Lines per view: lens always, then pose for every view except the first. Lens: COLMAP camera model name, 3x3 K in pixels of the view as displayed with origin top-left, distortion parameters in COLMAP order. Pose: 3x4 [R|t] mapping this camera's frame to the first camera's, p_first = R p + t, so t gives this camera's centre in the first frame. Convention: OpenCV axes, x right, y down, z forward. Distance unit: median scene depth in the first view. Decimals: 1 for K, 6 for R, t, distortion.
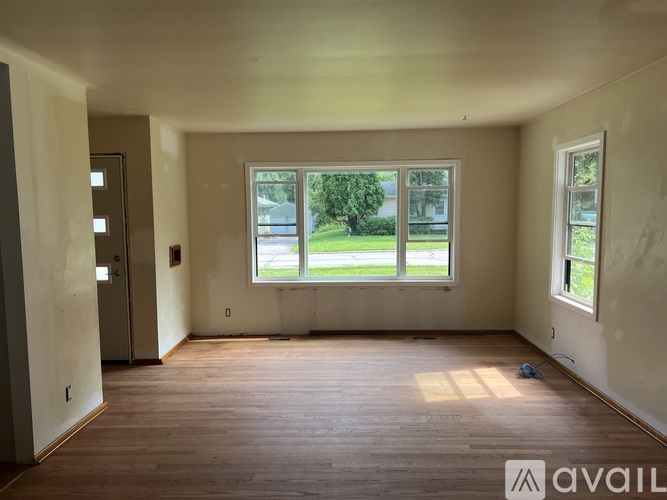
lens RADIAL K [[503.7, 0, 328.6], [0, 503.7, 247.0], [0, 0, 1]] dist [0.053855, -0.047288]
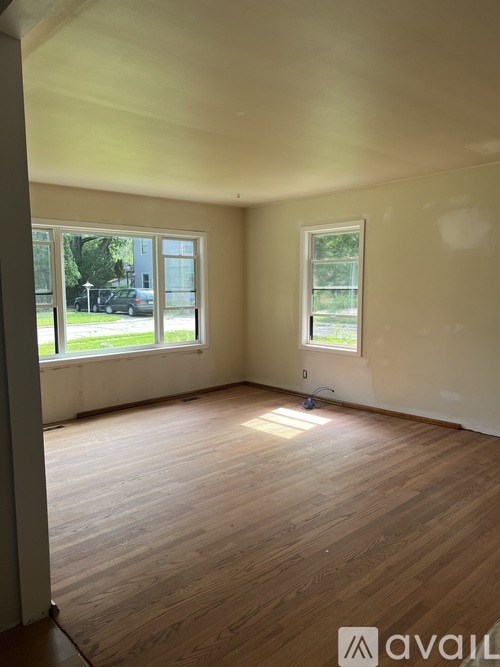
lens RADIAL K [[503.7, 0, 247.8], [0, 503.7, 332.8], [0, 0, 1]] dist [0.053855, -0.047288]
pose [[0.718366, -0.063038, 0.692803, -0.546306], [0.054950, 0.997916, 0.033822, 0.014562], [-0.693492, 0.013773, 0.720333, 0.187318]]
